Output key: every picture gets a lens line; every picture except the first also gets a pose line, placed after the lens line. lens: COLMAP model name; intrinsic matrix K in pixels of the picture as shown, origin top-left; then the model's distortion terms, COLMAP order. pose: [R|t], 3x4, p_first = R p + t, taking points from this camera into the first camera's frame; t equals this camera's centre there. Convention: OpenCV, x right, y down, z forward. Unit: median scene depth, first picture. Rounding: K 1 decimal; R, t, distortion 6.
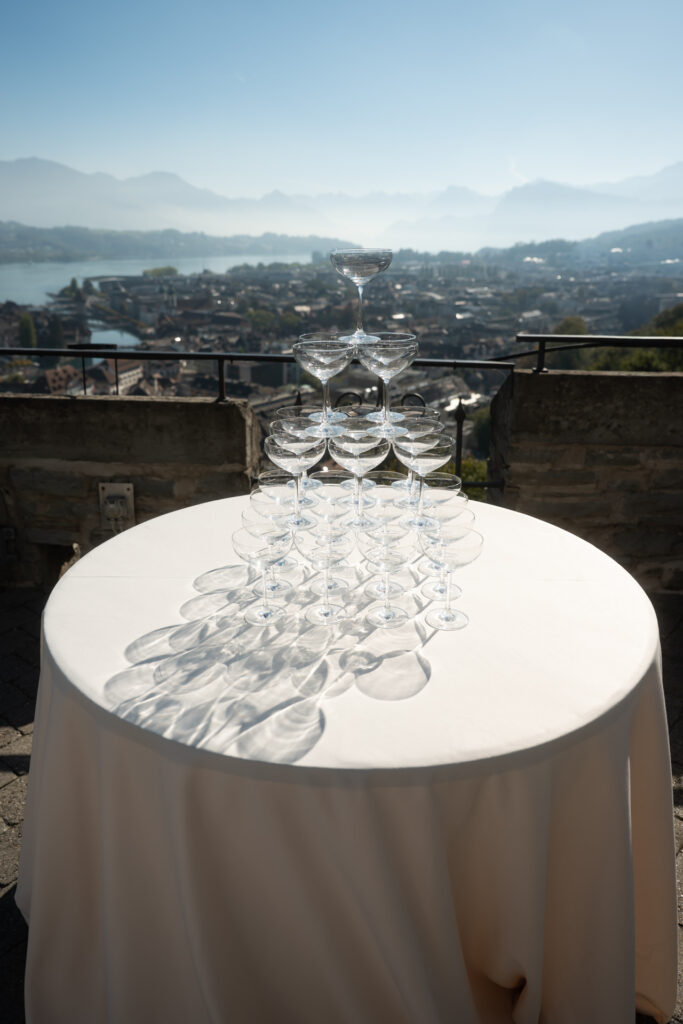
lens RADIAL K [[673.0, 0, 341.5], [0, 673.0, 512.0], [0, 0, 1]] dist [0.001969, 0.000319]
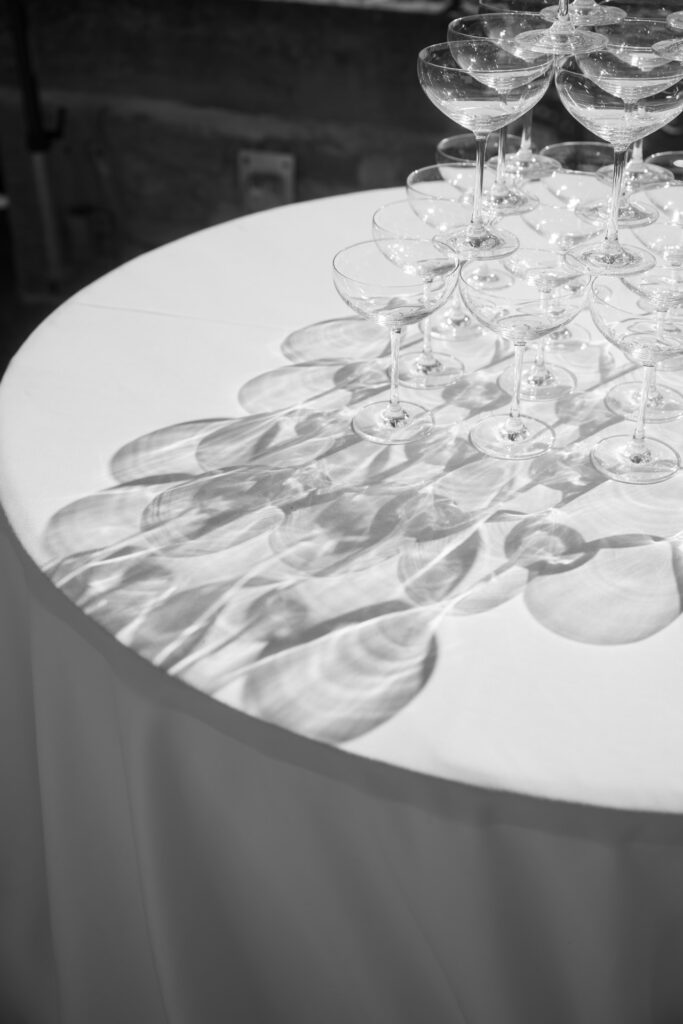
lens RADIAL K [[1135.6, 0, 341.5], [0, 1135.6, 512.0], [0, 0, 1]] dist [0.007174, 0.026605]
pose [[0.962885, 0.150938, -0.223764, 0.062725], [-0.091454, 0.962431, 0.255662, 0.003577], [0.253946, -0.225709, 0.940514, 0.199532]]
